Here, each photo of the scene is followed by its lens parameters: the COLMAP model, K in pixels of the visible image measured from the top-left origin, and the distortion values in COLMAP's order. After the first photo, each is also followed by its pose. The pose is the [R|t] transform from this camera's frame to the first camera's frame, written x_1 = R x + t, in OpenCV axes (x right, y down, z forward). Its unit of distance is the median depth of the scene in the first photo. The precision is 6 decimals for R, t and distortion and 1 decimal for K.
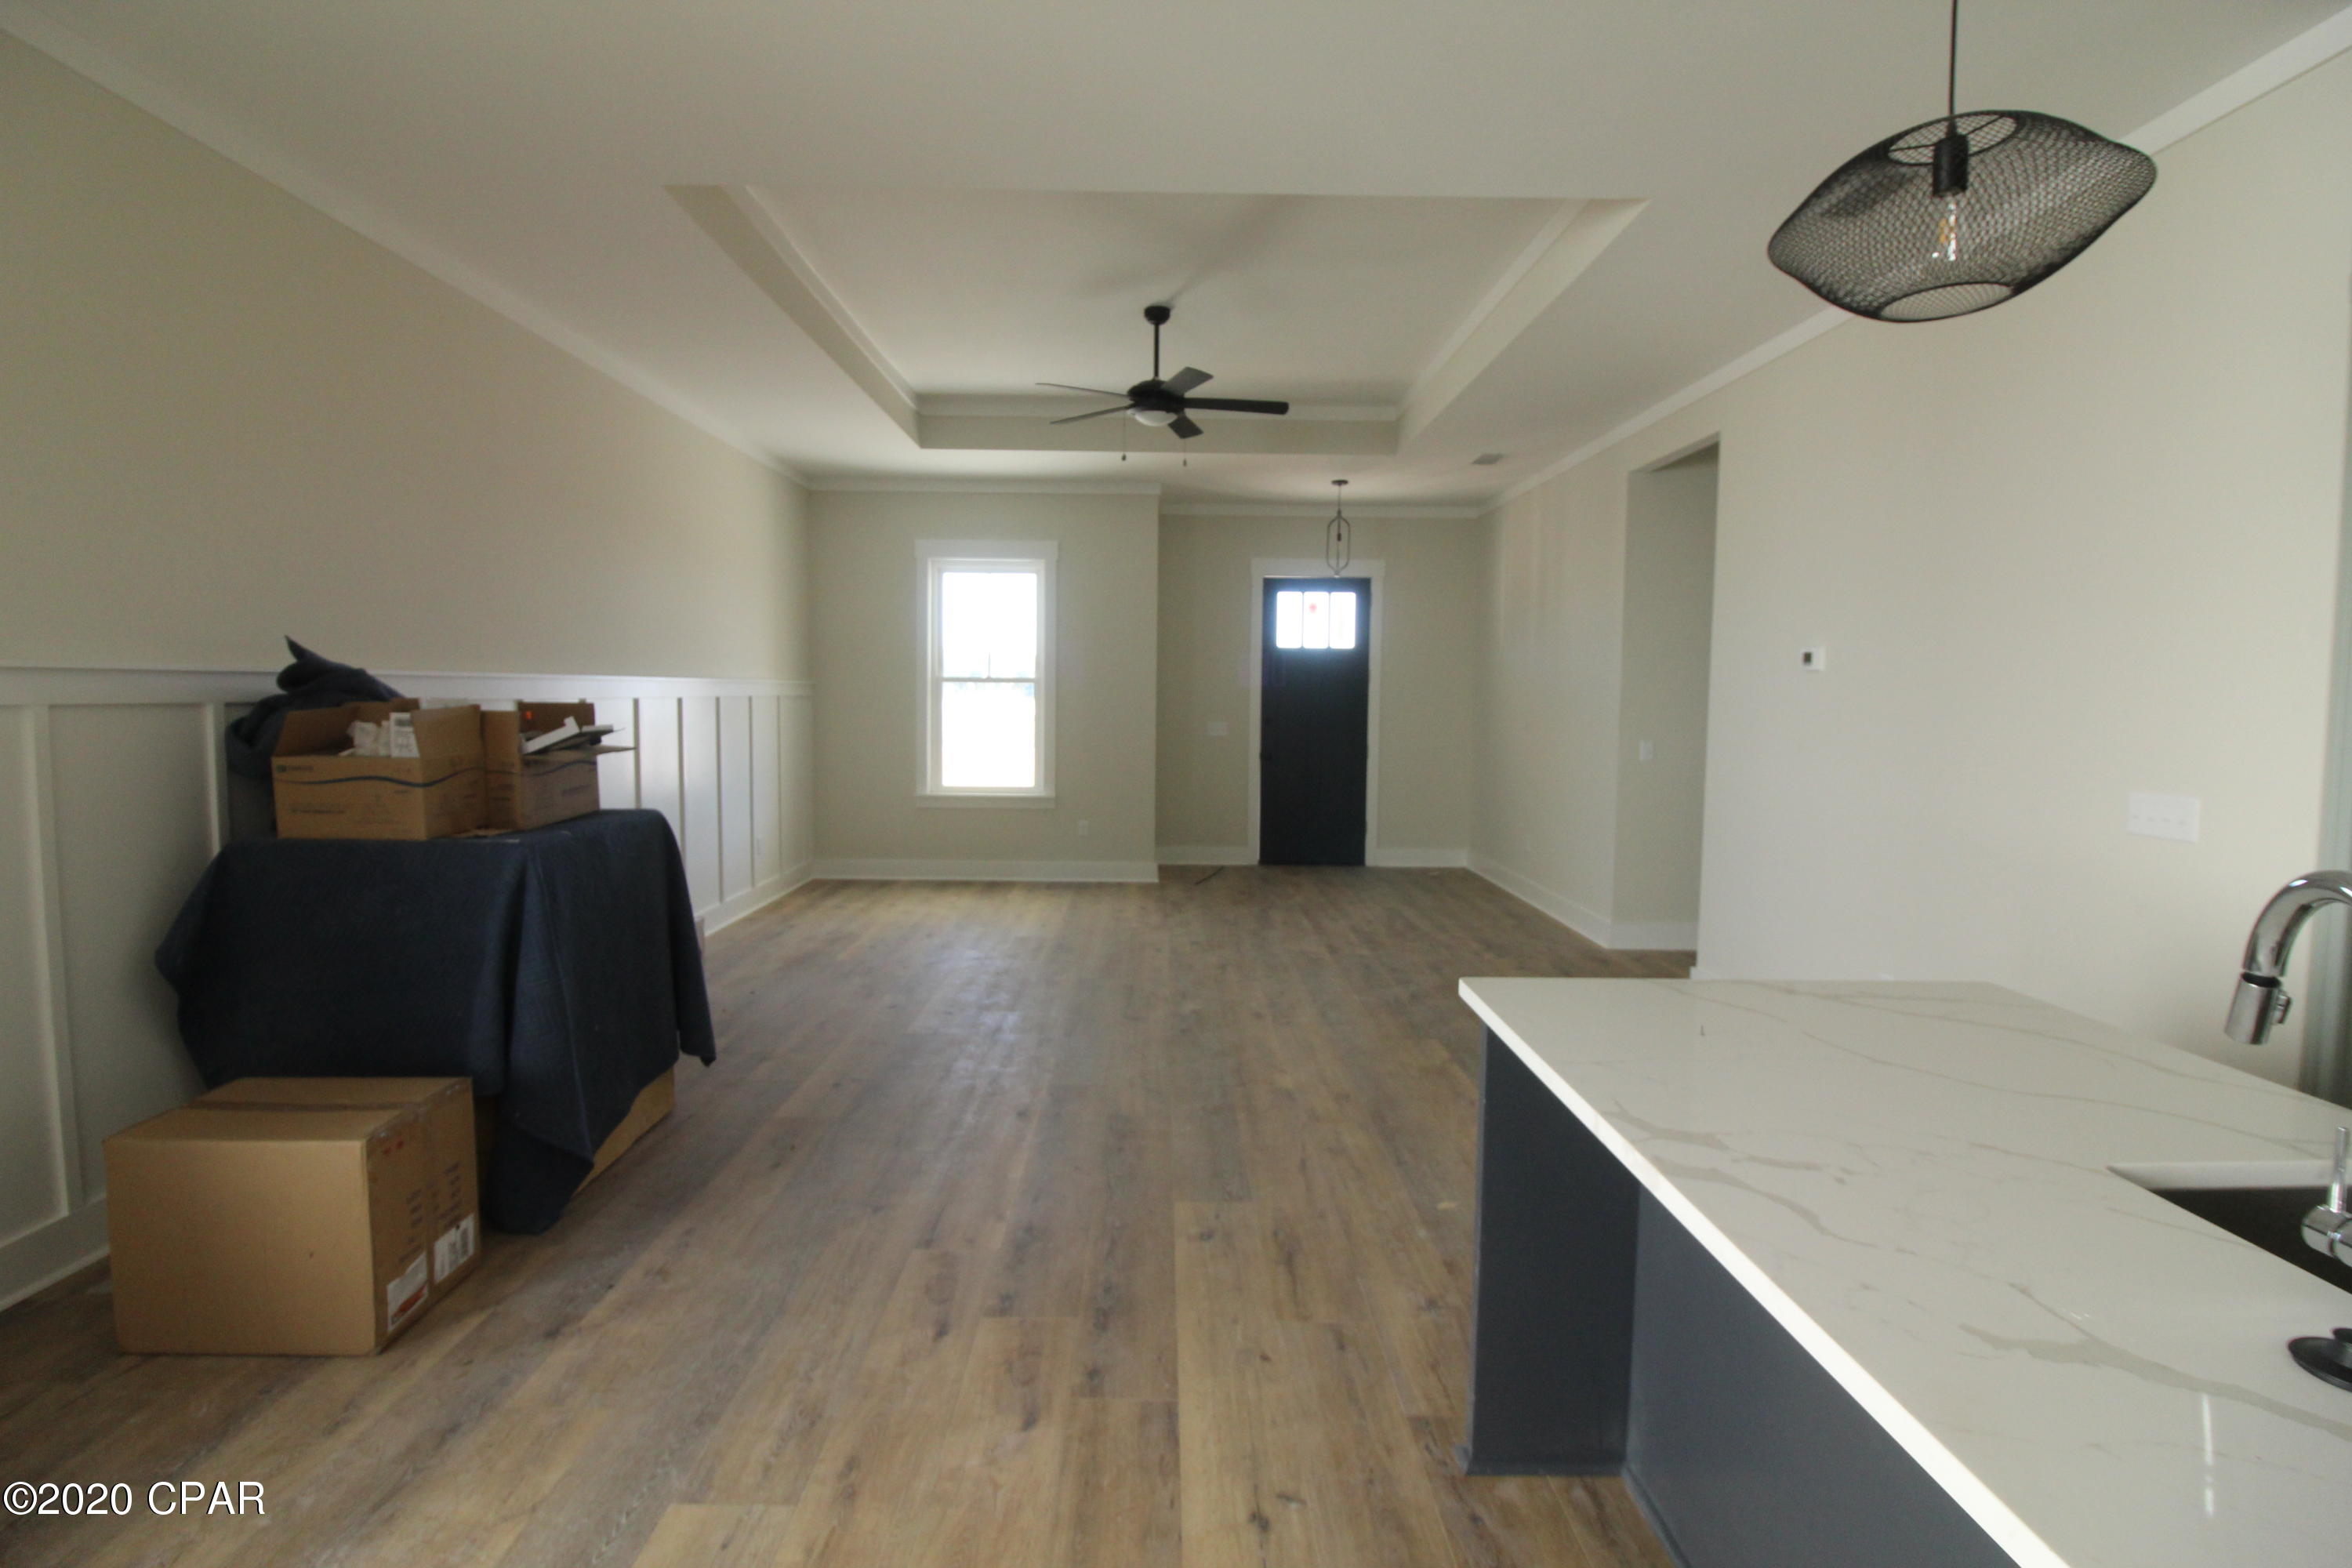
lens RADIAL K [[1074.6, 0, 1161.5], [0, 1074.6, 764.6], [0, 0, 1]] dist [0.001464, -0.014225]
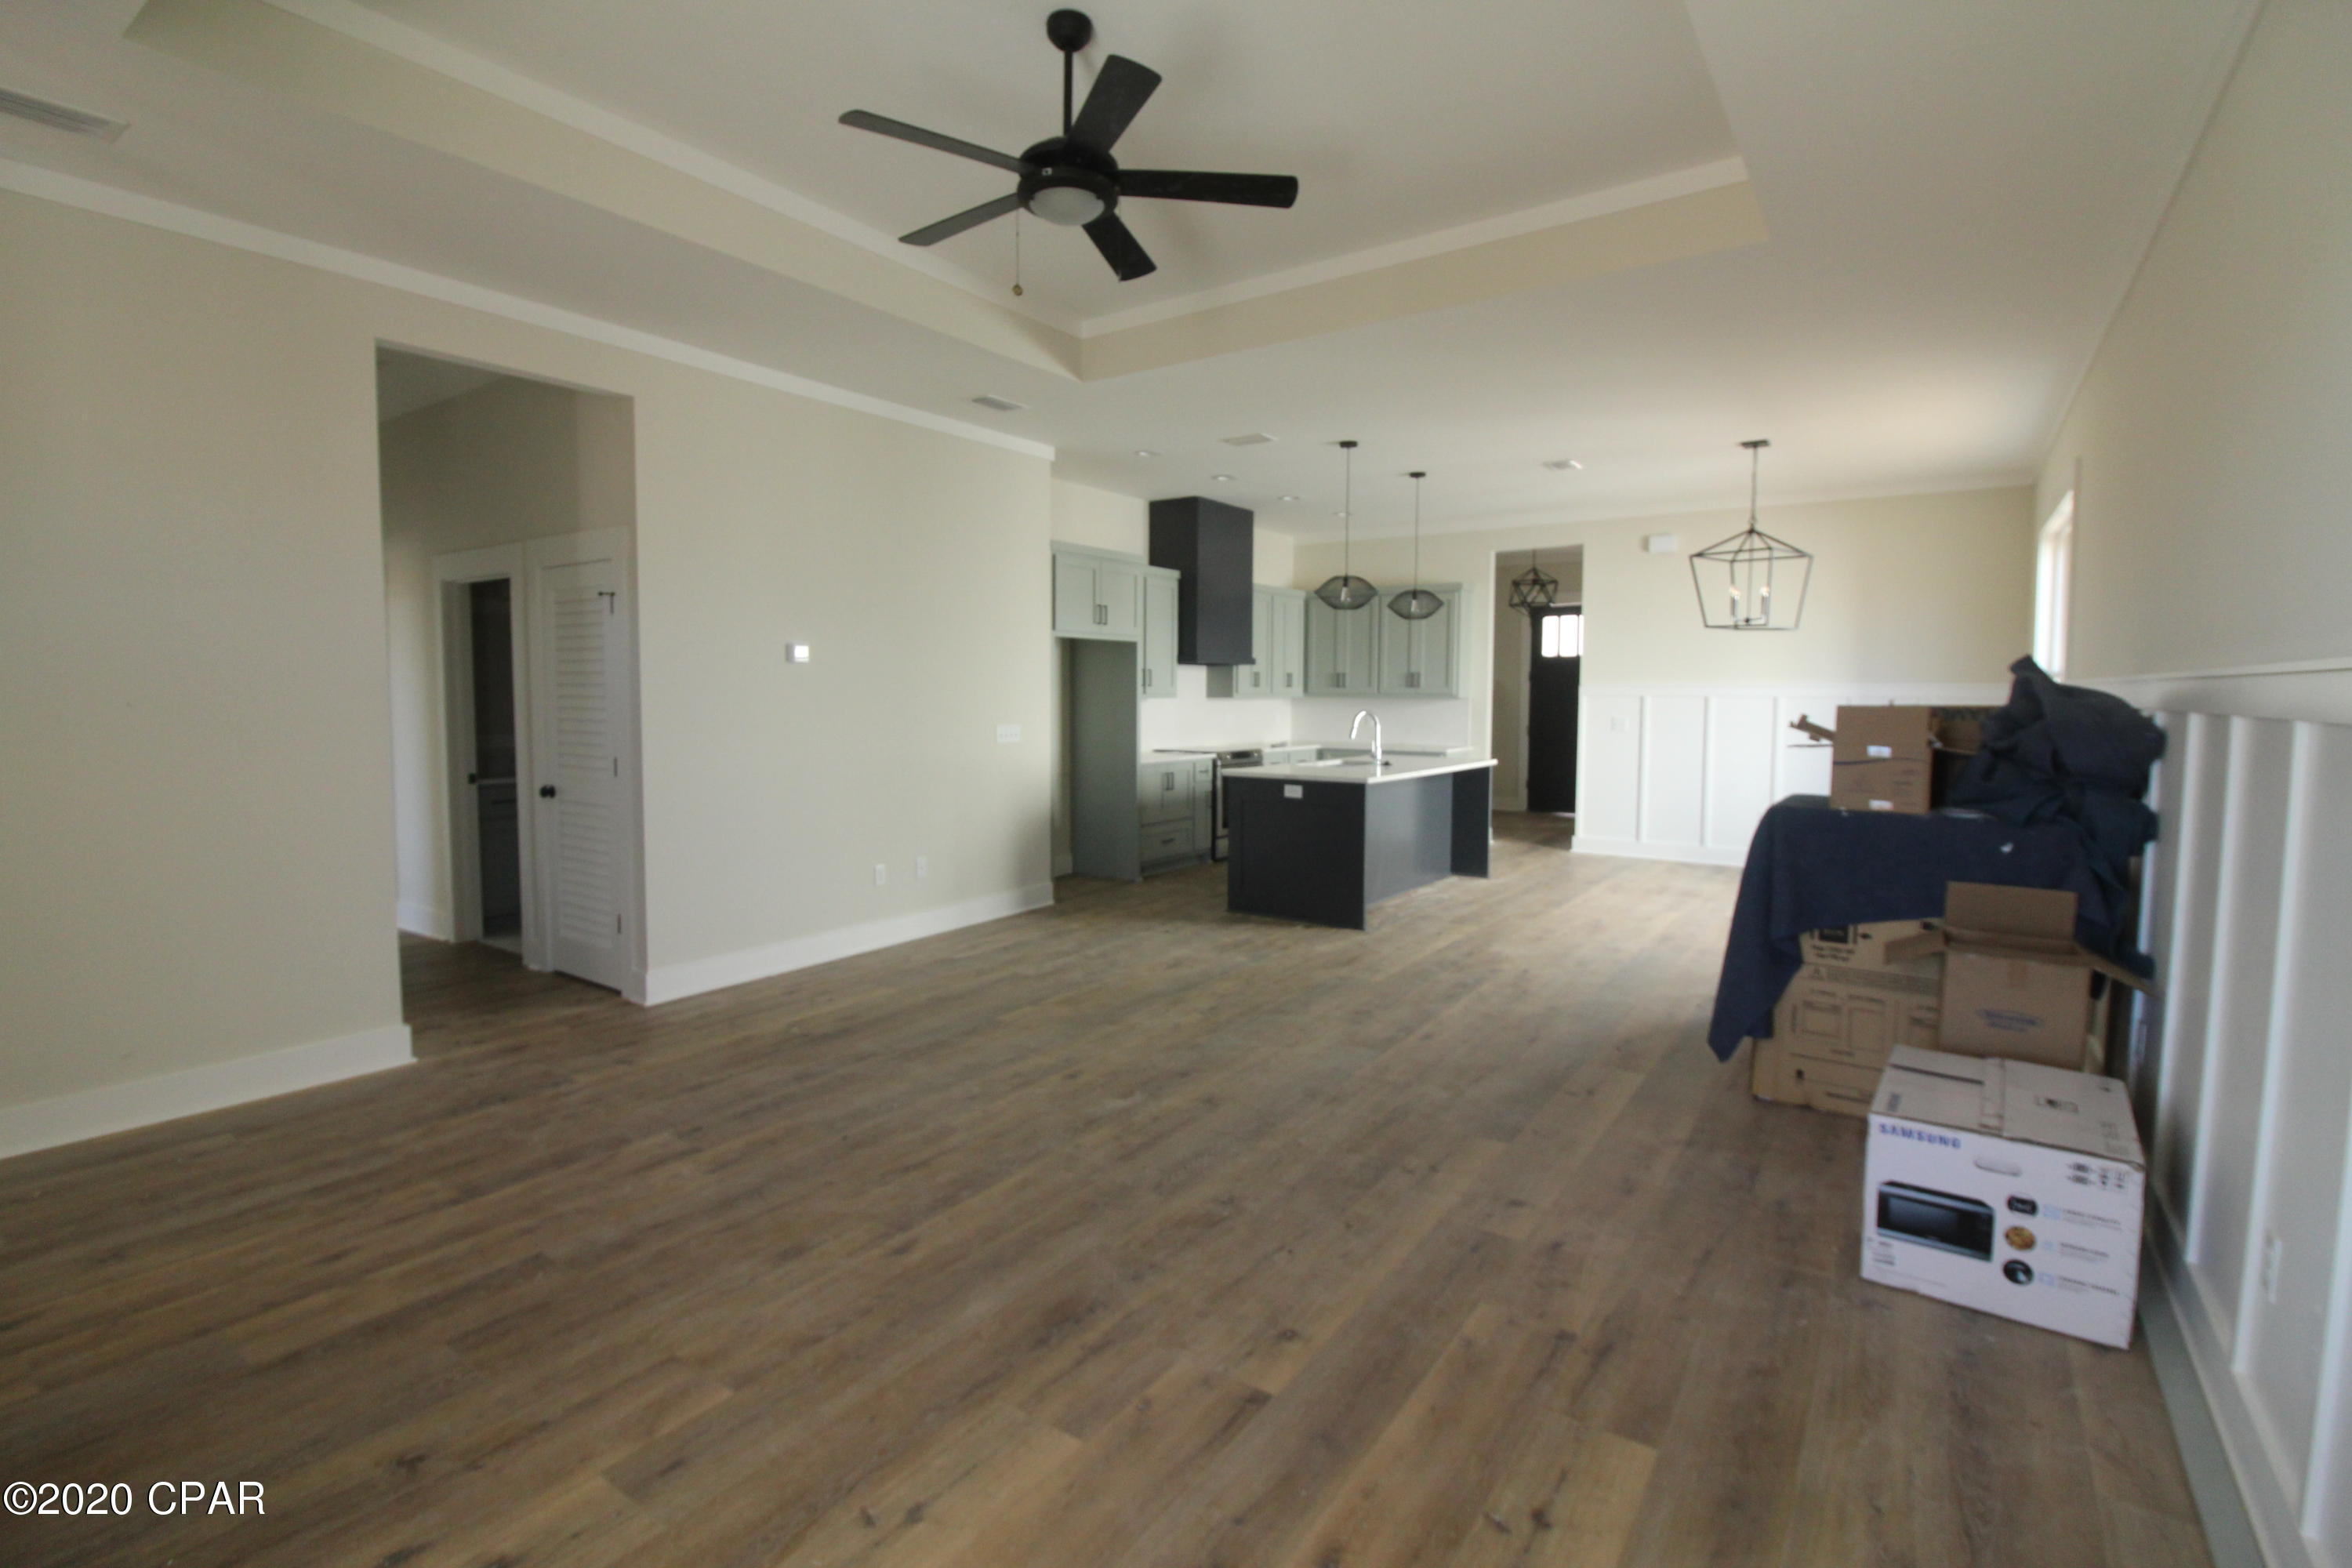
lens RADIAL K [[1074.6, 0, 1161.5], [0, 1074.6, 764.6], [0, 0, 1]] dist [0.001464, -0.014225]
pose [[-0.813211, -0.056085, 0.579260, -0.399163], [0.024975, 0.991065, 0.131020, -0.101886], [-0.581432, 0.121014, -0.804545, 1.478627]]
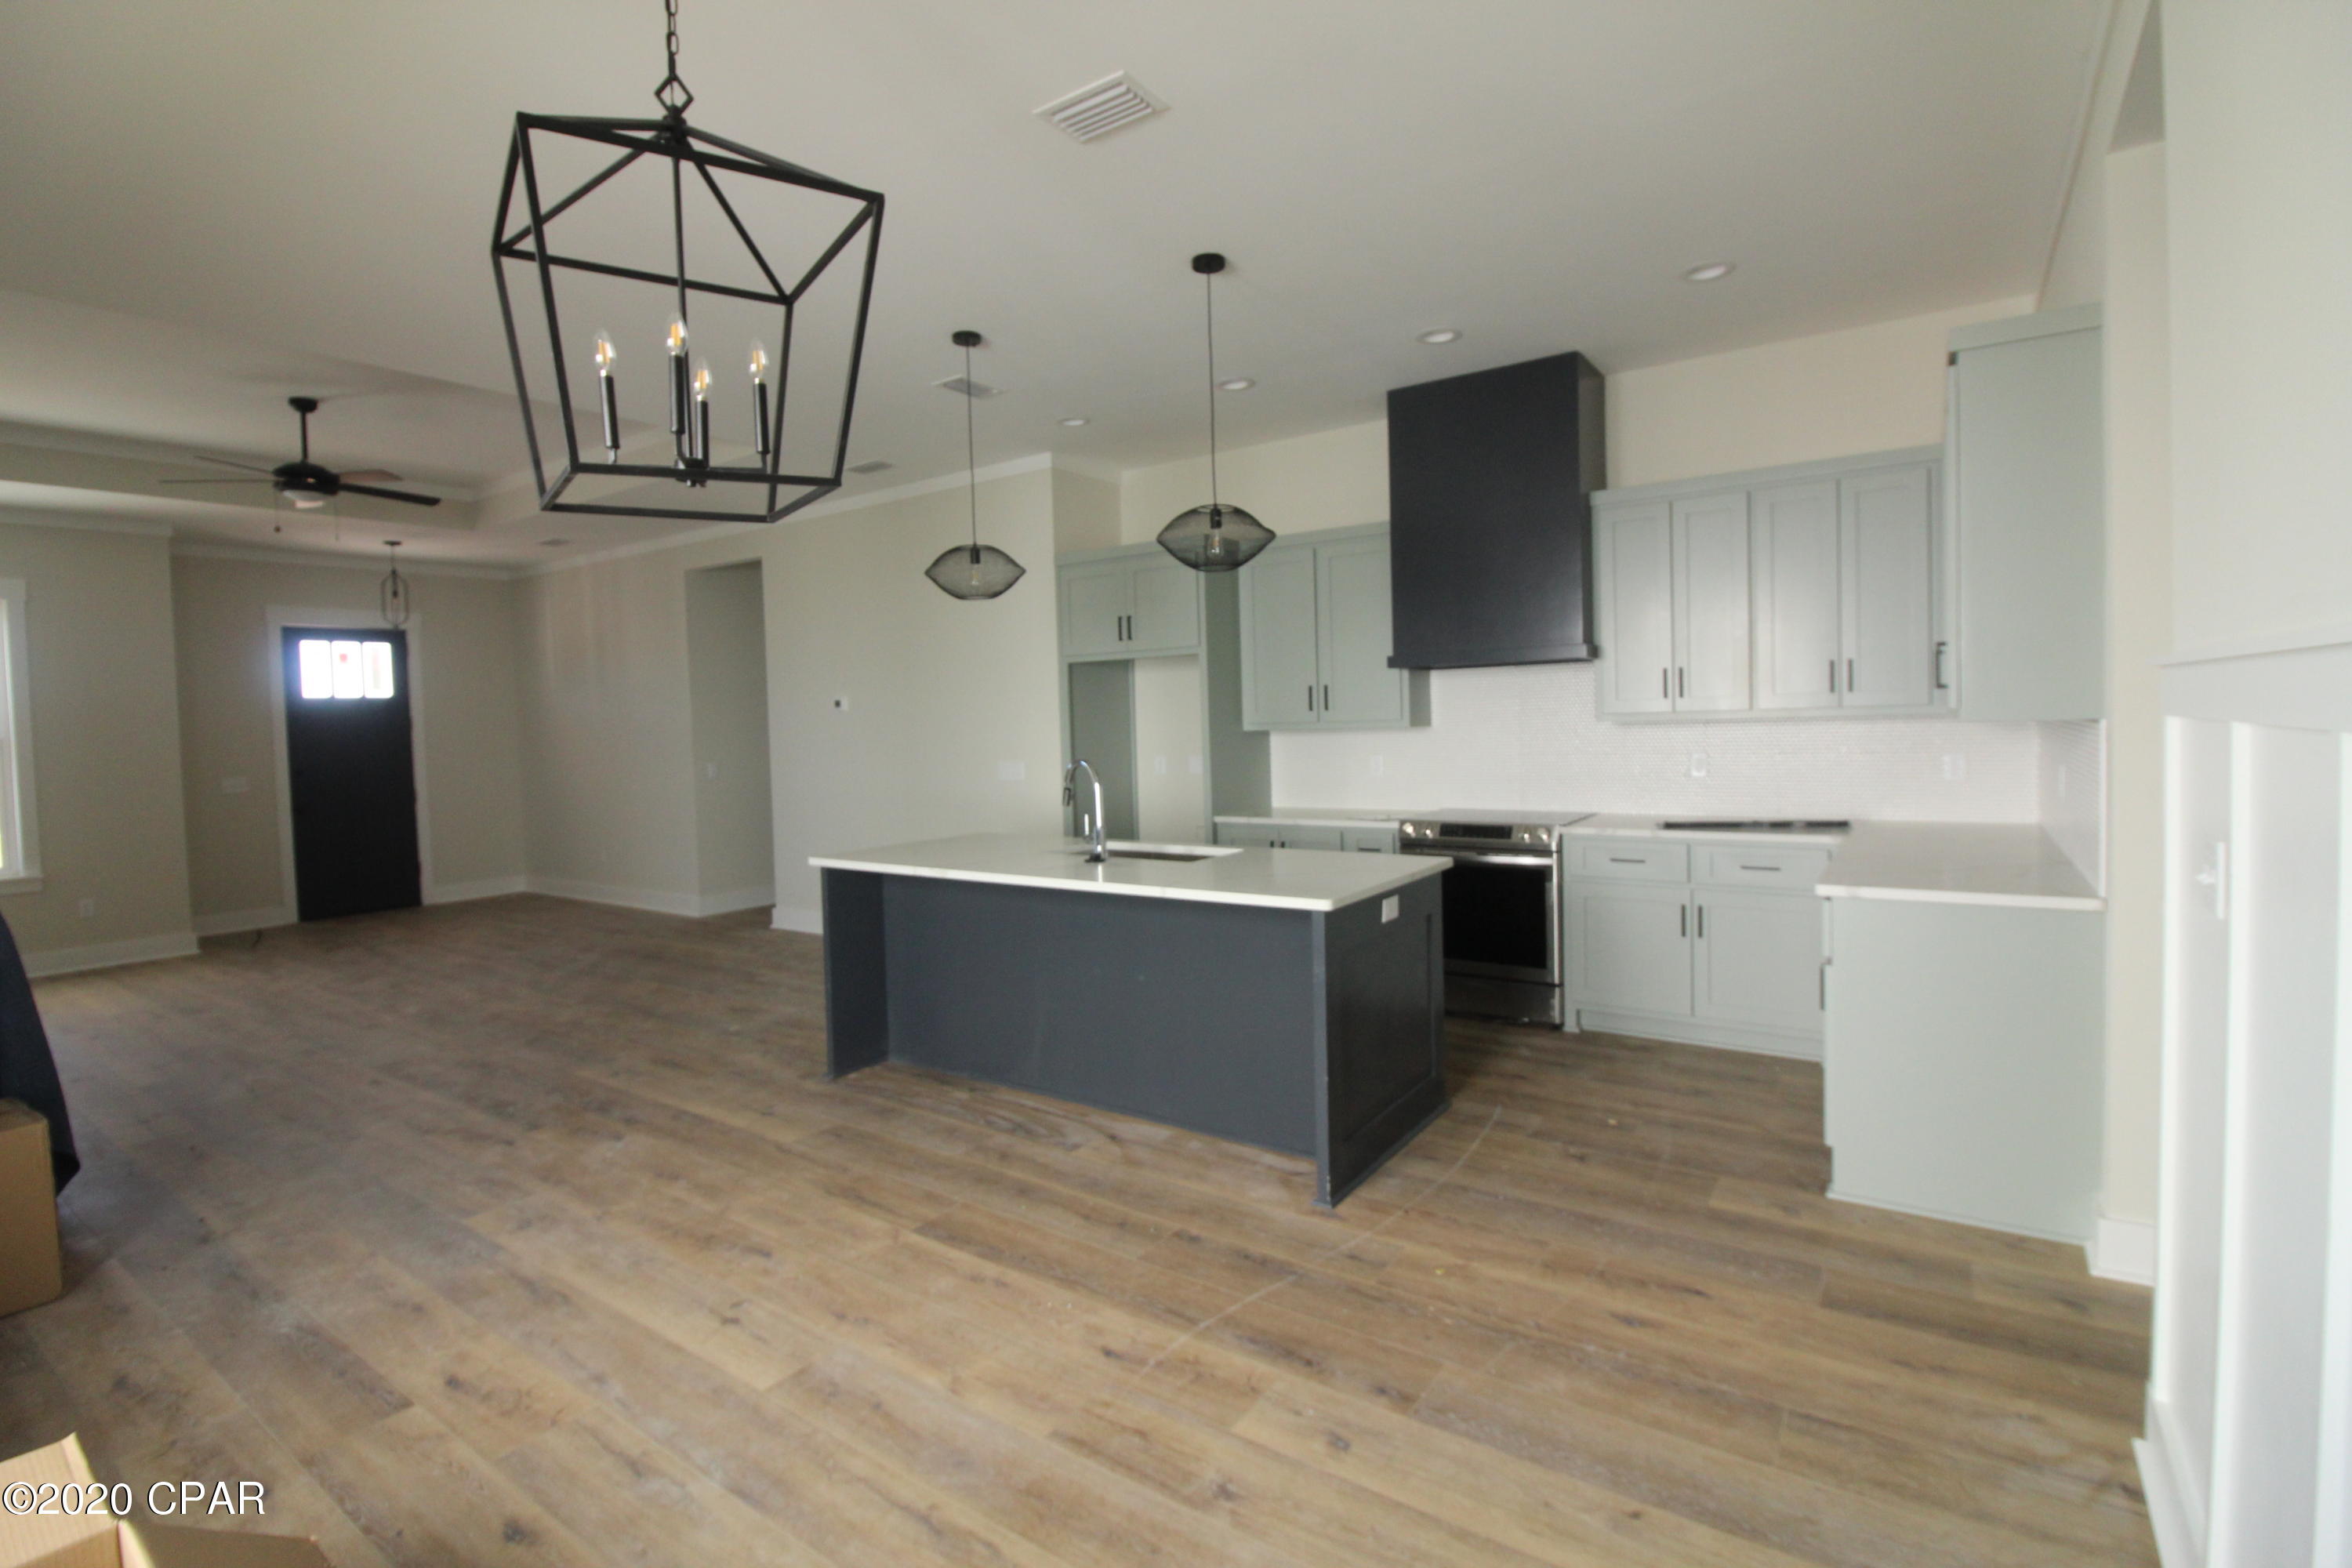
lens RADIAL K [[1074.6, 0, 1161.5], [0, 1074.6, 764.6], [0, 0, 1]] dist [0.001464, -0.014225]
pose [[0.575920, -0.063654, 0.815024, -0.413291], [0.091801, 0.995694, 0.012895, 0.019257], [-0.812335, 0.067394, 0.579284, -0.333212]]
